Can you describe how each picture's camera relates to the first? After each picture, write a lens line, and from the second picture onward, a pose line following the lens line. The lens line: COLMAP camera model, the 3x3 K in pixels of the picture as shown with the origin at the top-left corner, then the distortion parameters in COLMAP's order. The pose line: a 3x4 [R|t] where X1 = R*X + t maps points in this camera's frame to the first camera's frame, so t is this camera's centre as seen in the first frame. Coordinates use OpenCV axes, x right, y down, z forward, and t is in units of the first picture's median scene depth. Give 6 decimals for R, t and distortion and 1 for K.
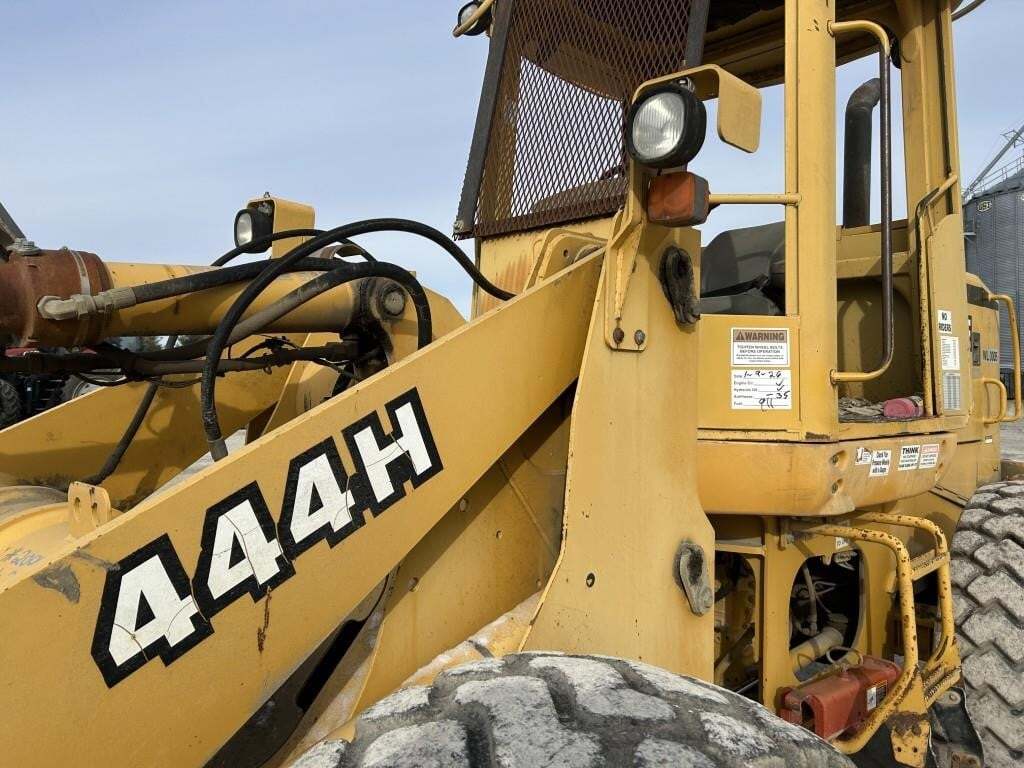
lens RADIAL K [[765.2, 0, 502.3], [0, 765.2, 378.6], [0, 0, 1]] dist [0.062767, -0.068865]
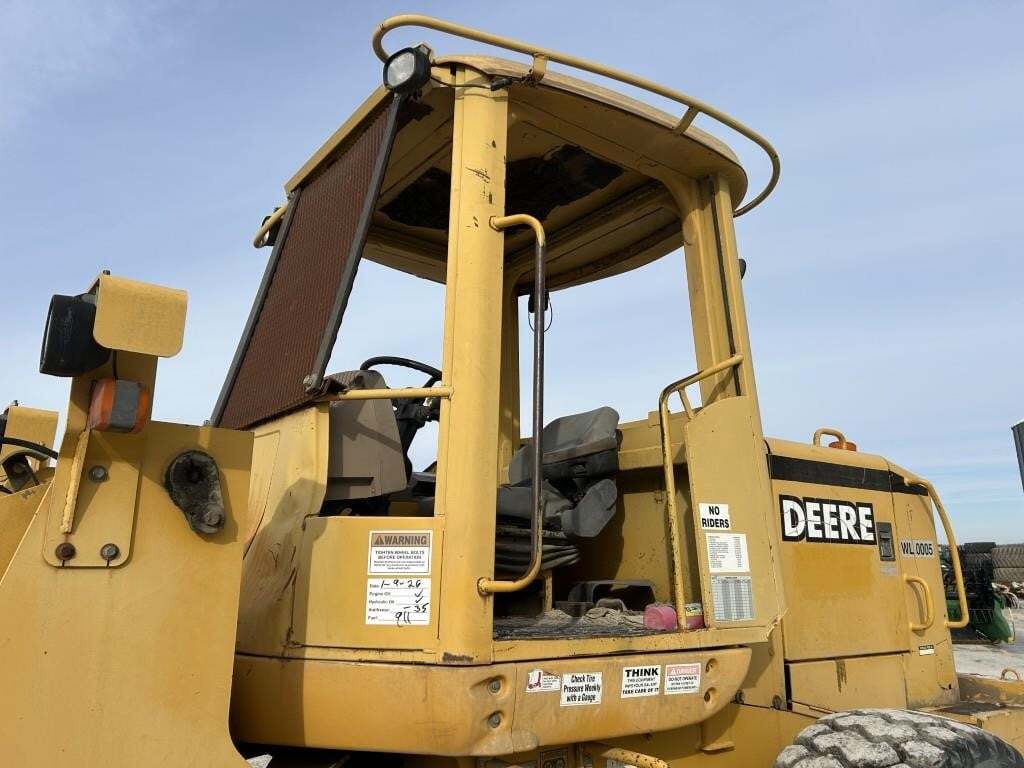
lens RADIAL K [[765.2, 0, 501.1], [0, 765.2, 386.3], [0, 0, 1]] dist [0.062767, -0.068865]
pose [[0.988146, -0.038791, -0.148537, 0.599665], [0.004673, 0.974702, -0.223461, -0.029161], [0.153447, 0.220118, 0.963329, 0.103700]]
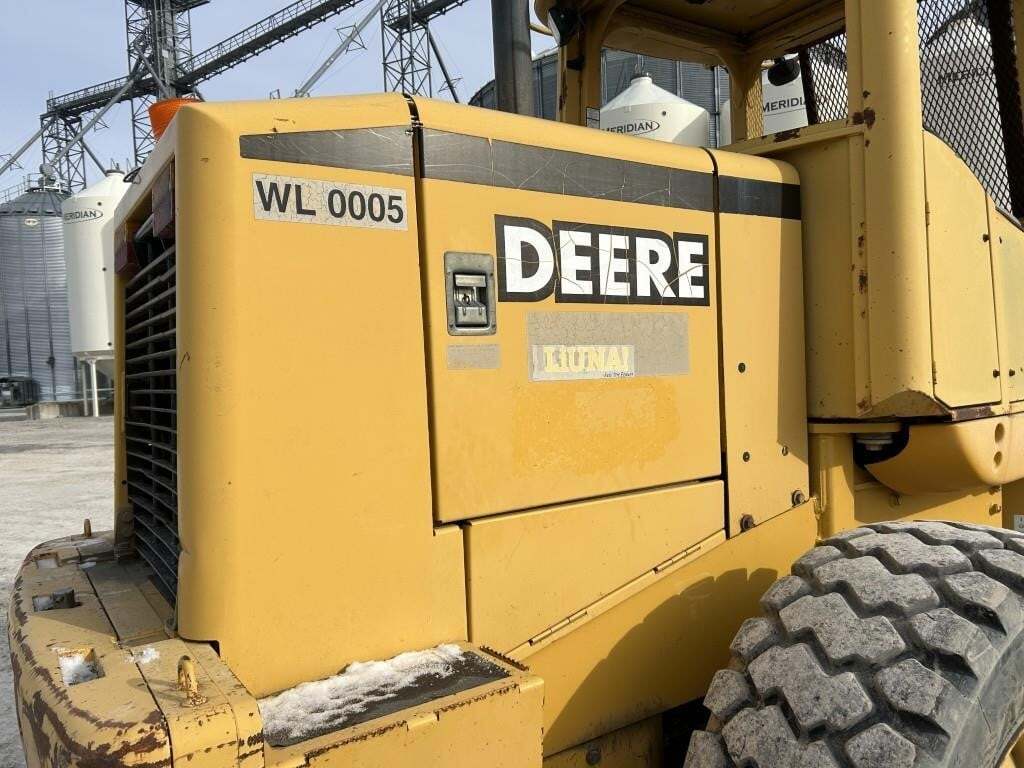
lens RADIAL K [[765.2, 0, 503.1], [0, 765.2, 385.2], [0, 0, 1]] dist [0.062767, -0.068865]
pose [[0.986718, -0.027625, -0.160076, 1.022036], [0.035229, 0.998372, 0.044860, -0.017669], [0.158577, -0.049903, 0.986085, 0.881353]]
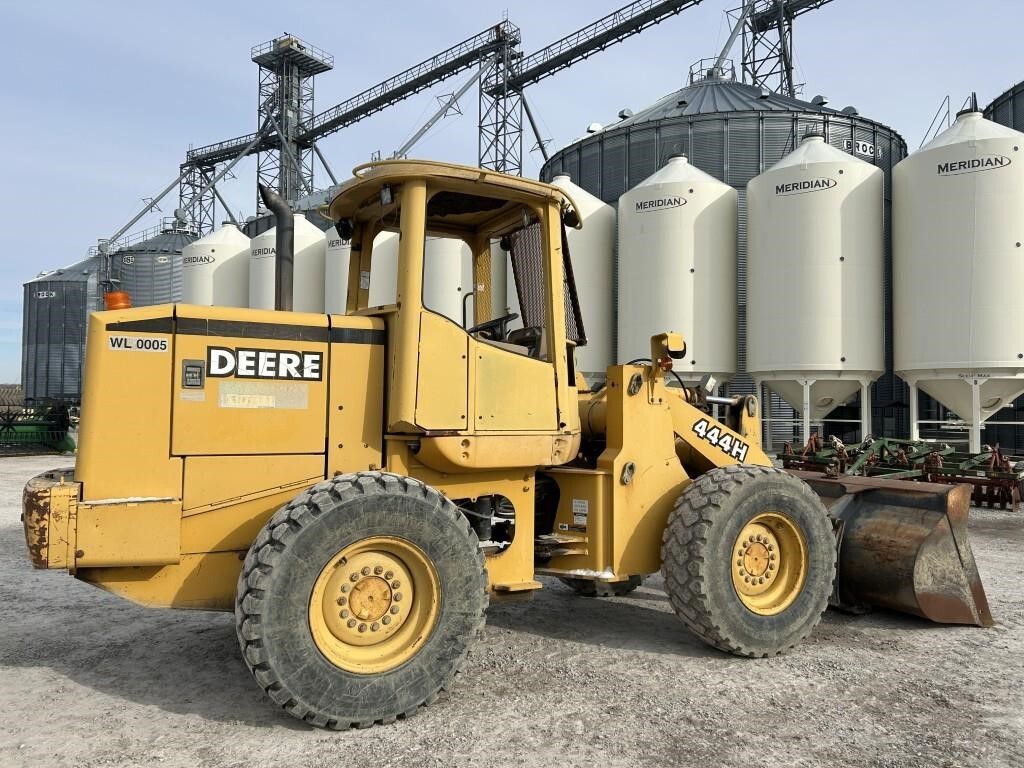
lens RADIAL K [[765.2, 0, 514.4], [0, 765.2, 376.0], [0, 0, 1]] dist [0.062767, -0.068865]
pose [[0.962141, 0.011374, -0.272315, 2.292399], [-0.018302, 0.999570, -0.022916, -0.037399], [0.271937, 0.027033, 0.961935, -0.171782]]
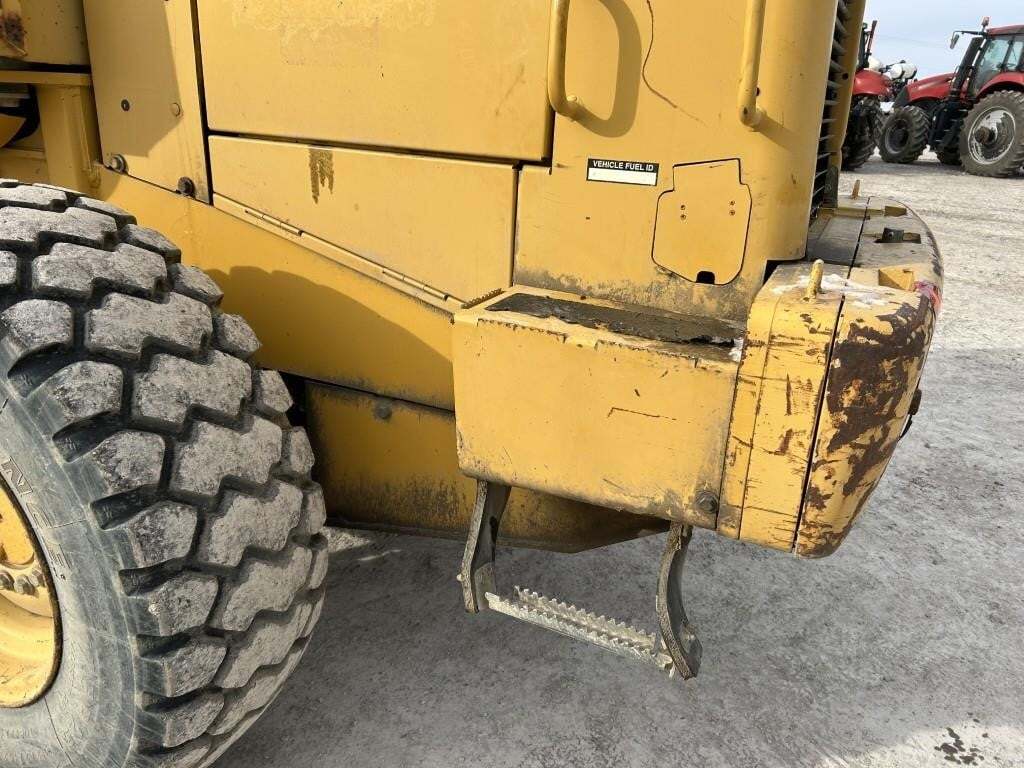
lens RADIAL K [[765.2, 0, 512.2], [0, 765.2, 386.3], [0, 0, 1]] dist [0.062767, -0.068865]
pose [[0.334556, 0.339037, -0.879276, 1.841835], [-0.037467, 0.937089, 0.347073, 0.100793], [0.941631, -0.083172, 0.326212, 1.647478]]
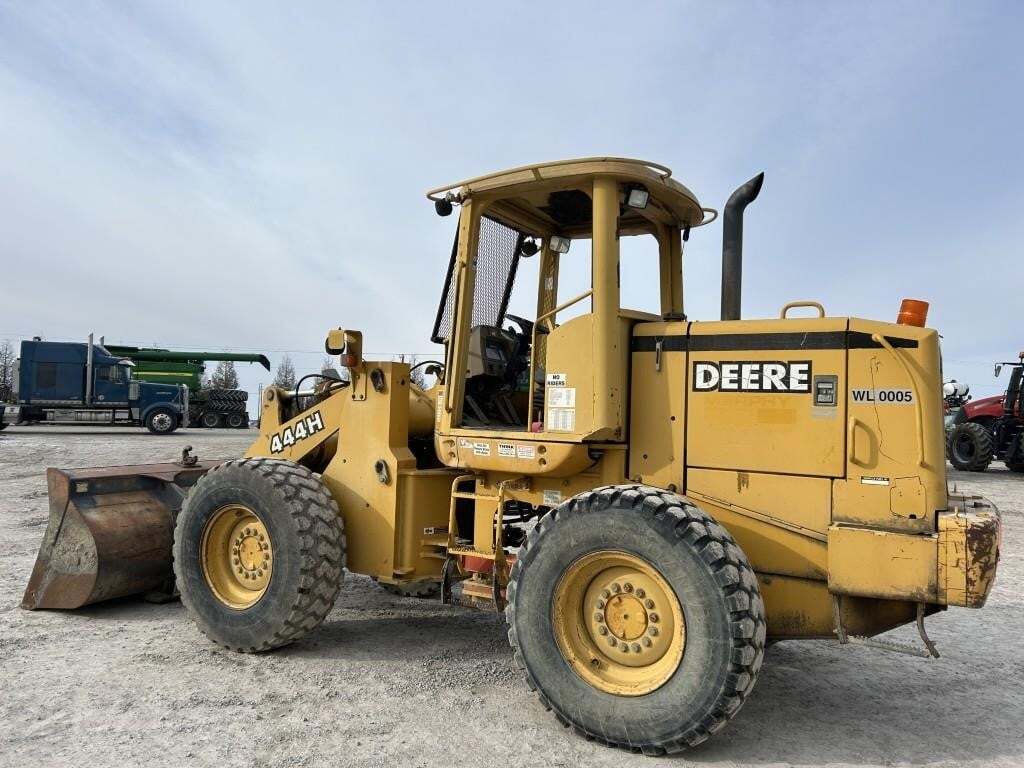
lens RADIAL K [[765.2, 0, 510.5], [0, 765.2, 377.4], [0, 0, 1]] dist [0.062767, -0.068865]
pose [[0.254343, -0.039803, -0.966295, 2.877949], [-0.021430, 0.998675, -0.046777, 0.005984], [0.966877, 0.032605, 0.253154, 0.586775]]
